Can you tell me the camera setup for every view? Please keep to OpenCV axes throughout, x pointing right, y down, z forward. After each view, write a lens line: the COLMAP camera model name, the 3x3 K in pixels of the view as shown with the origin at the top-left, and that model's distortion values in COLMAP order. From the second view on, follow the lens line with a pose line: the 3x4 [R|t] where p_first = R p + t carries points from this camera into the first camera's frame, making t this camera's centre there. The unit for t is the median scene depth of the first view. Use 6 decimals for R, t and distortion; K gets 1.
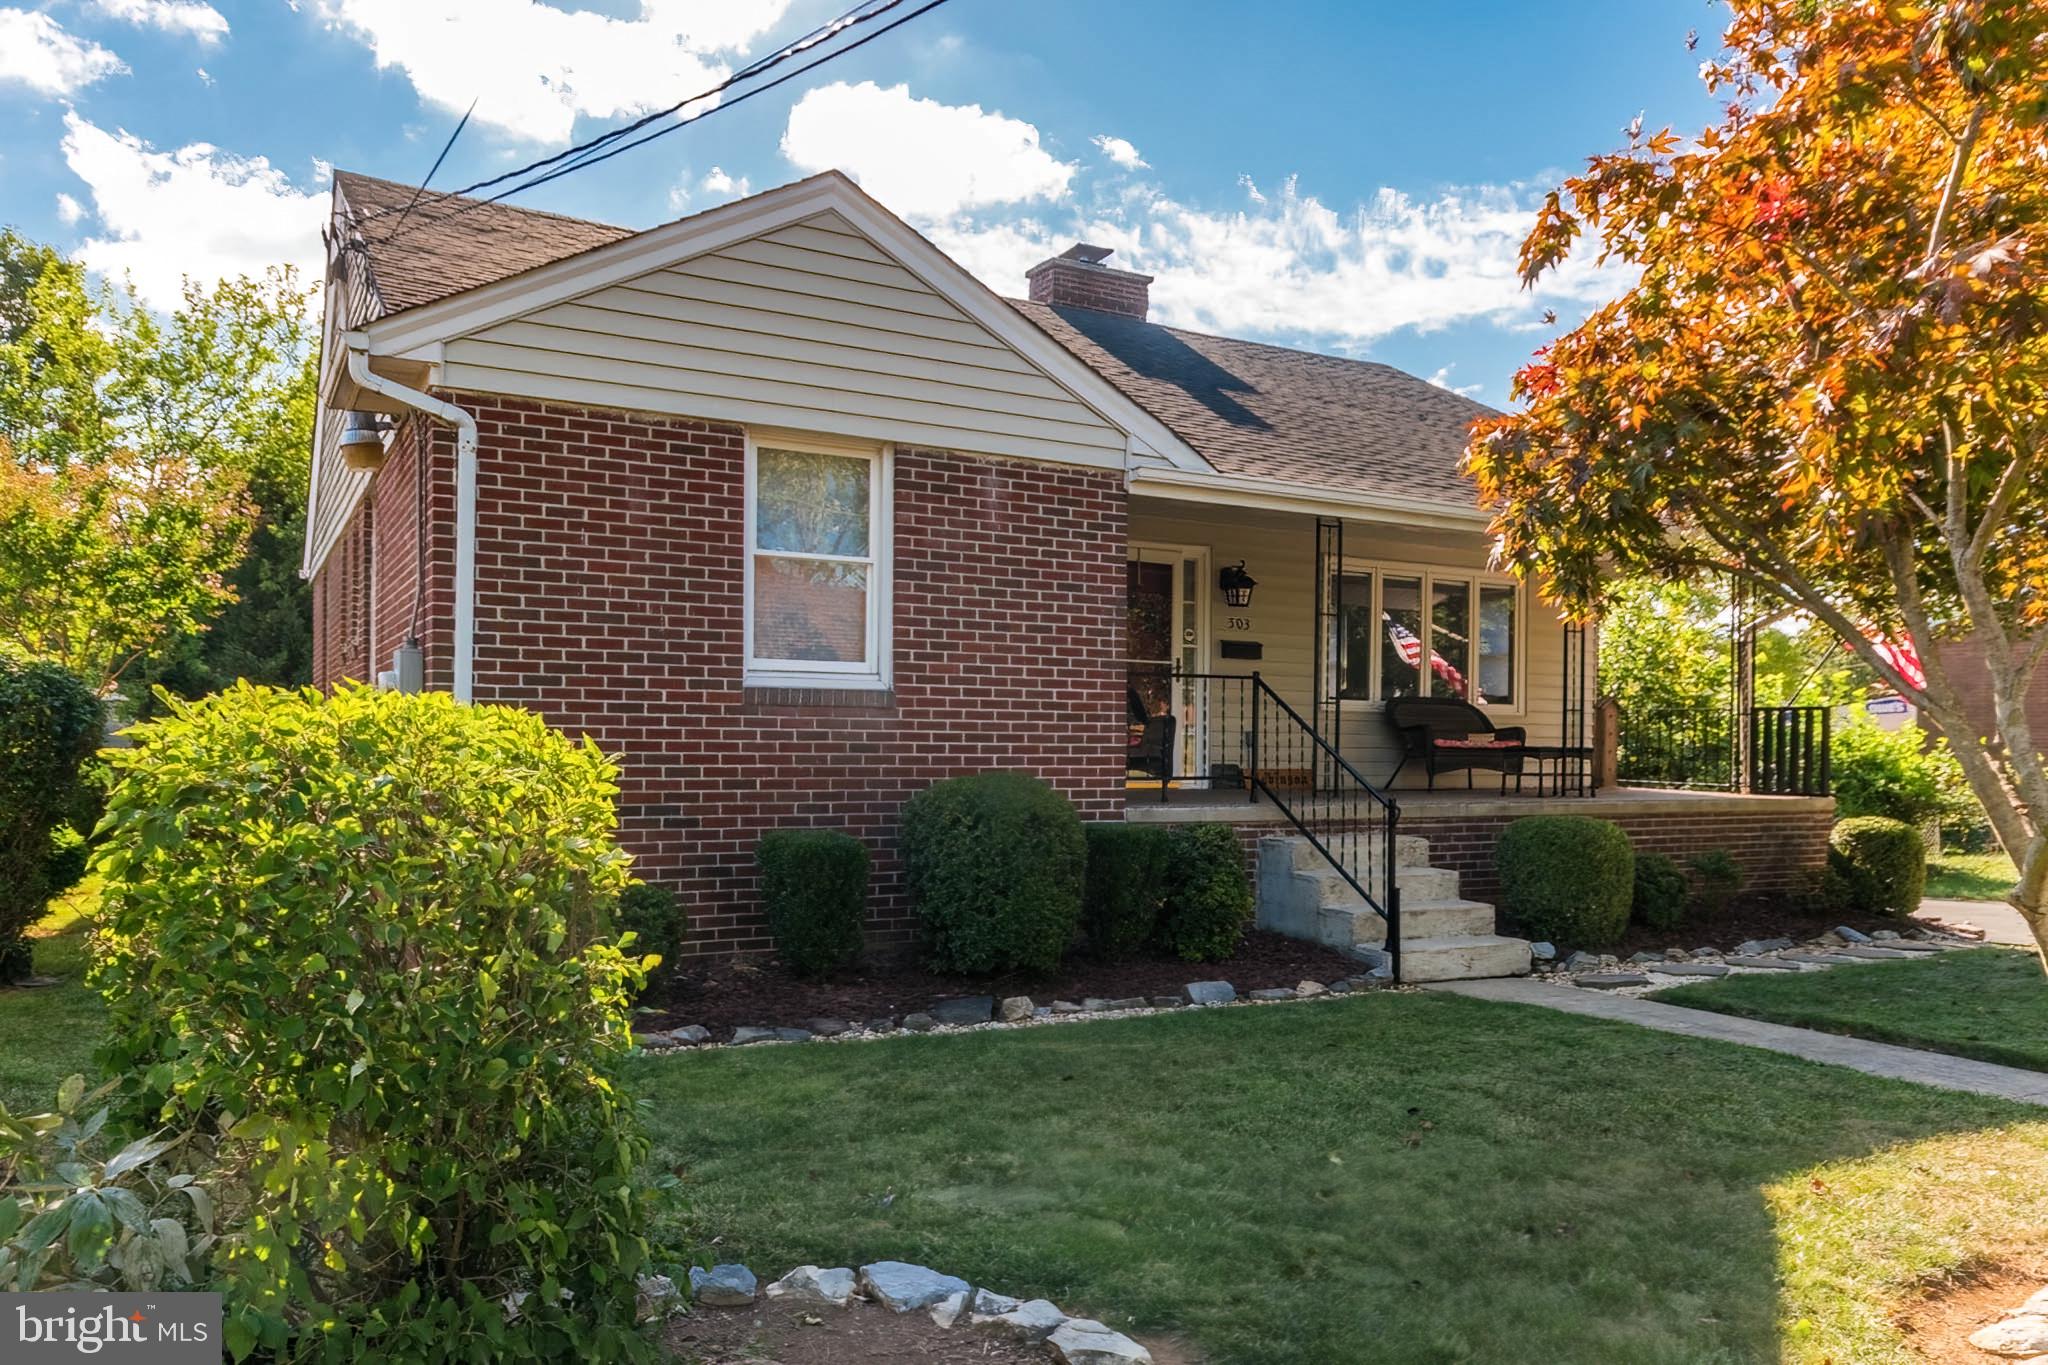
lens RADIAL K [[1479.0, 0, 1023.5], [0, 1479.0, 703.8], [0, 0, 1]] dist [-0.009620, -0.000203]
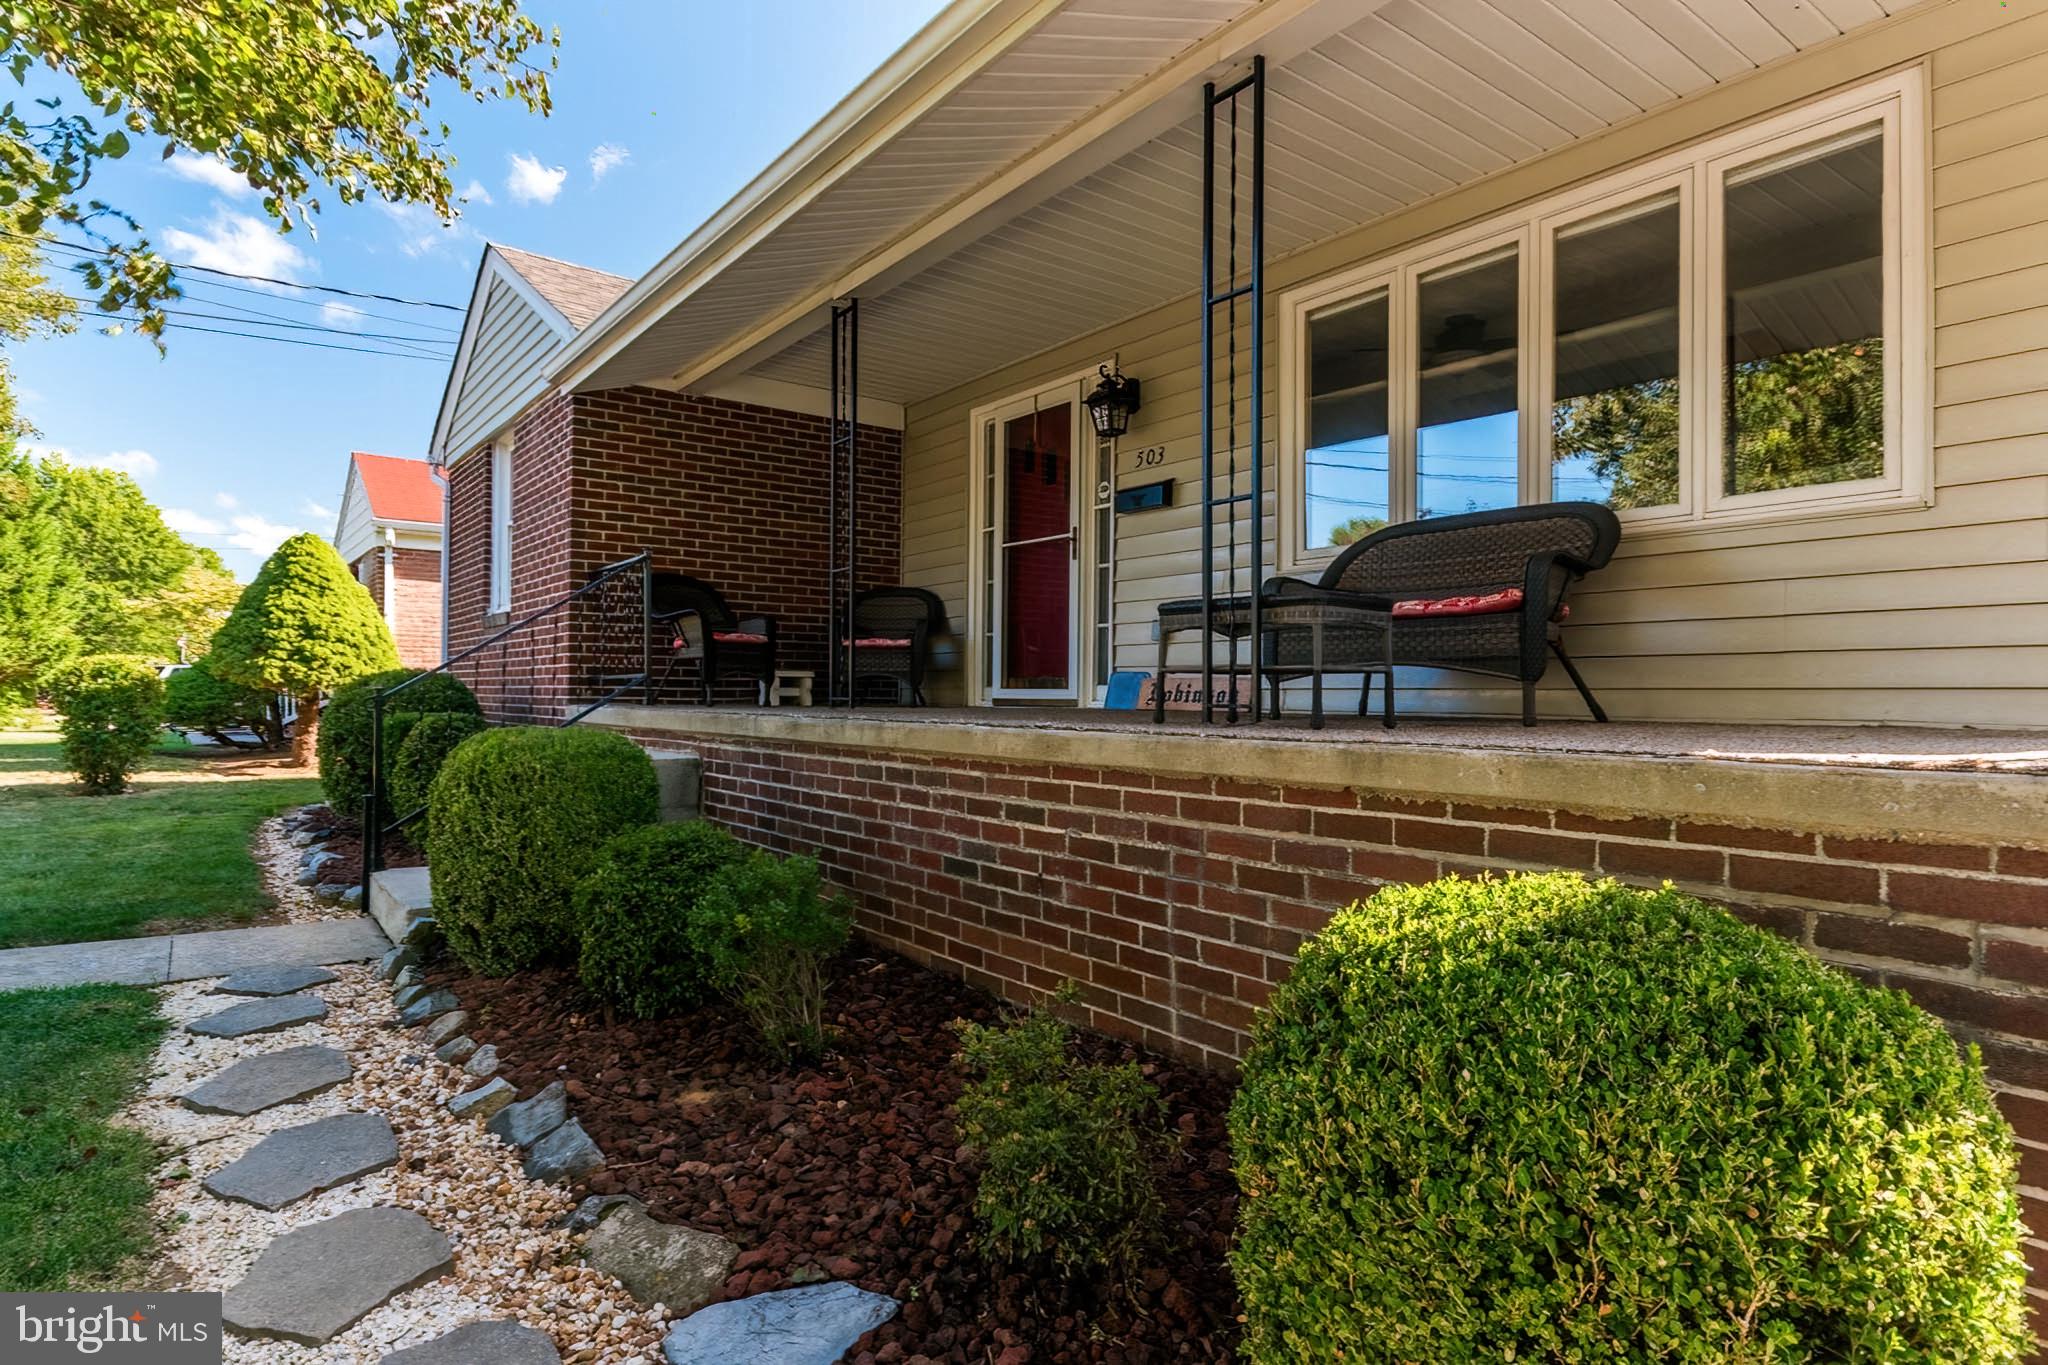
lens RADIAL K [[1109.3, 0, 1024.5], [0, 1109.3, 678.2], [0, 0, 1]] dist [-0.002053, -0.000076]
pose [[0.122163, -0.030687, -0.992035, 0.990245], [0.015131, 0.999463, -0.029054, 0.090835], [0.992395, -0.011462, 0.122562, 1.399134]]
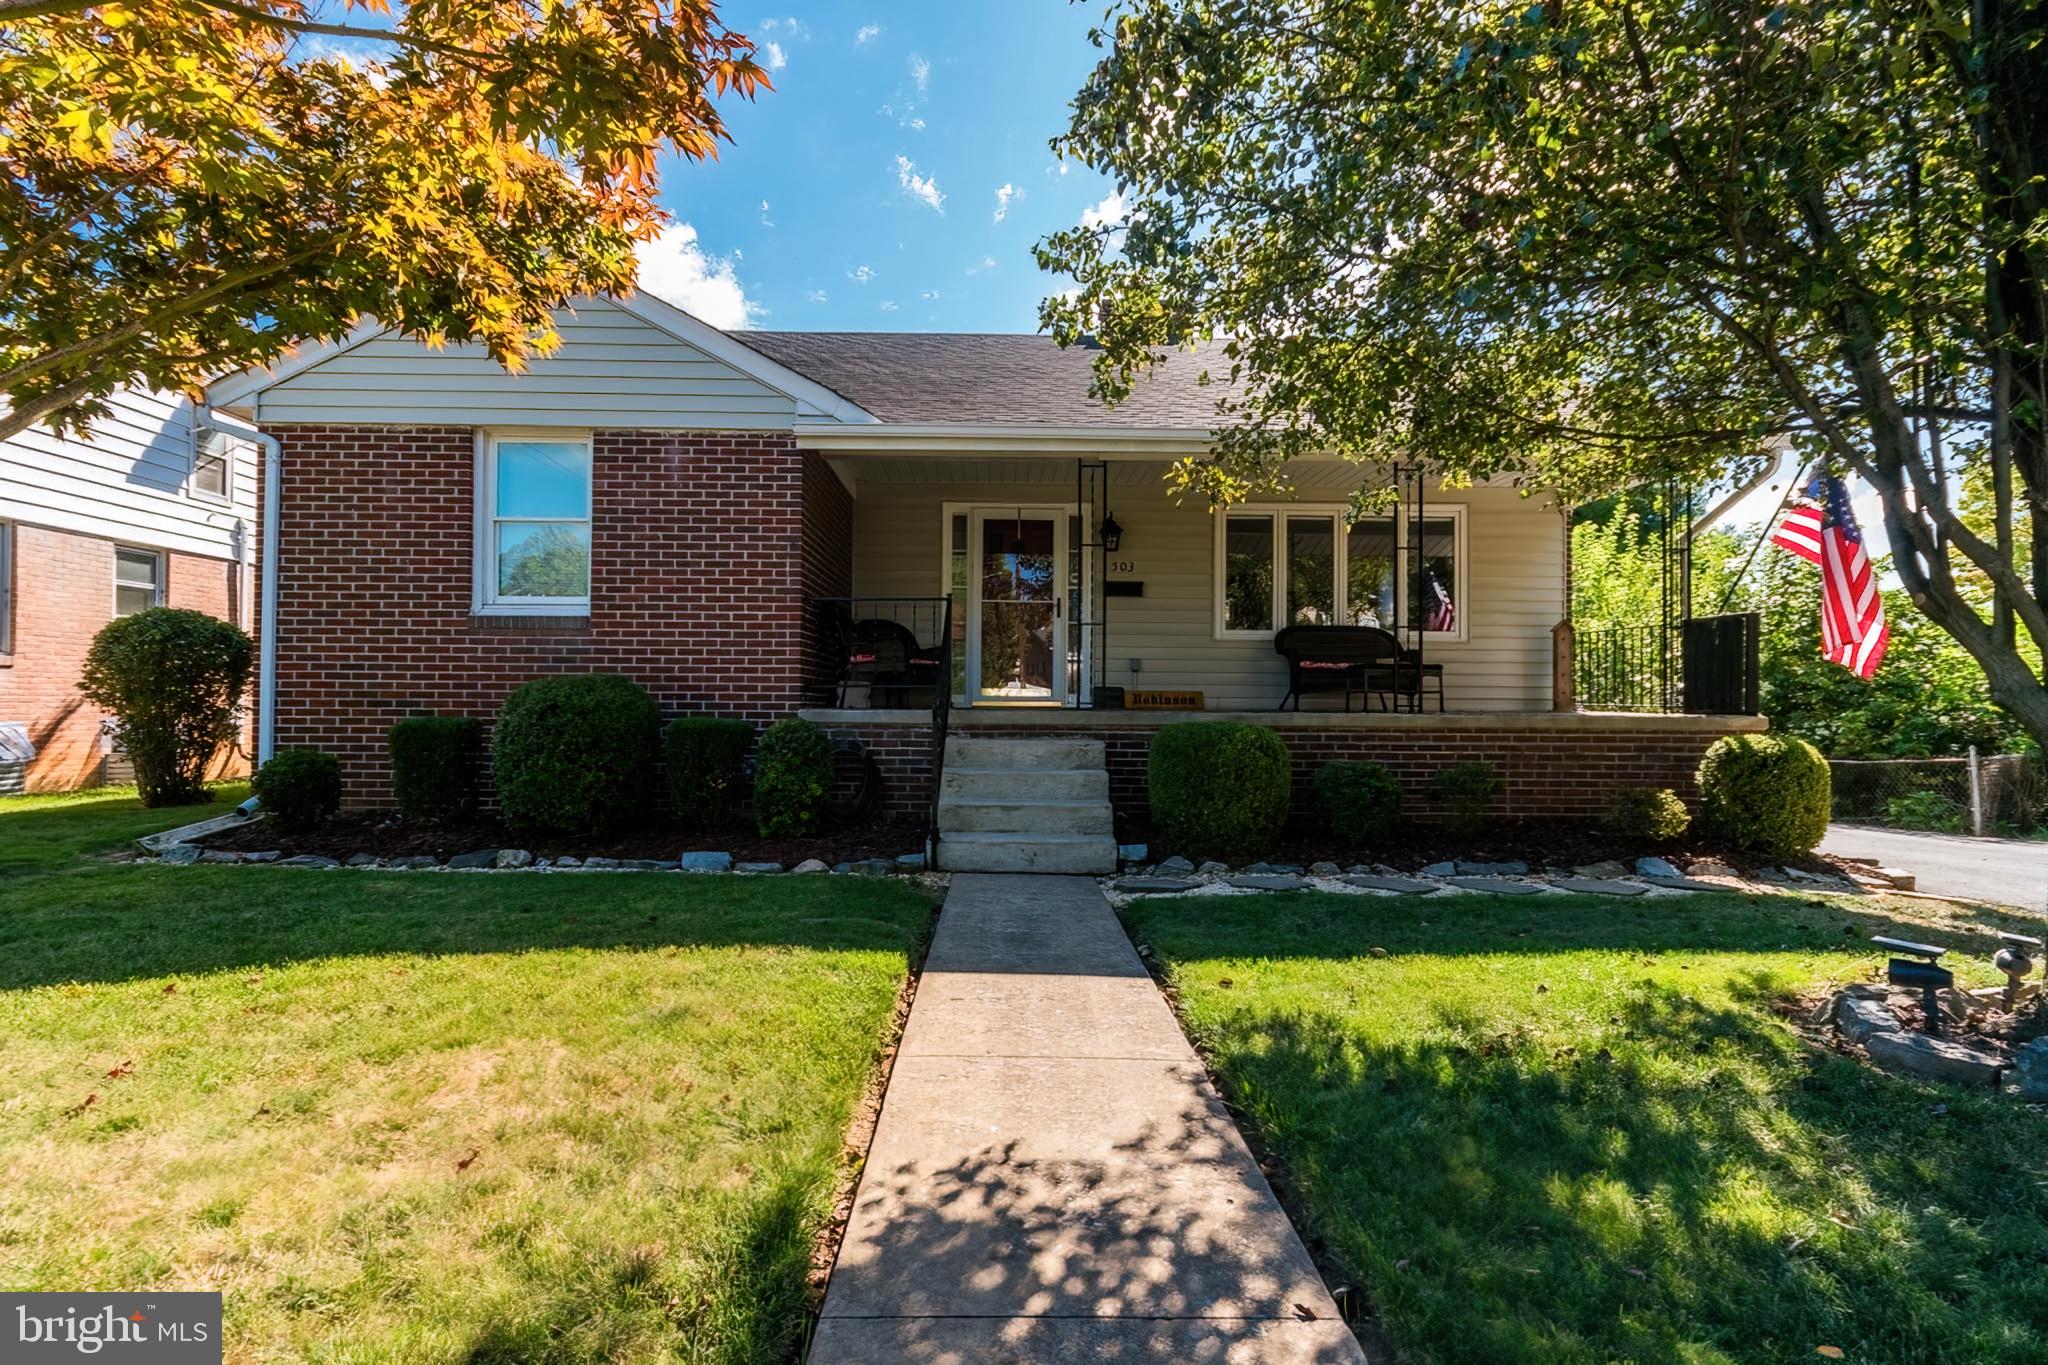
lens RADIAL K [[964.0, 0, 1031.1], [0, 964.0, 678.7], [0, 0, 1]] dist [0.002568, -0.000065]
pose [[0.878449, -0.017751, -0.477507, 0.706103], [0.015189, 0.999842, -0.009227, 0.064430], [0.477595, 0.000852, 0.878580, 0.461646]]
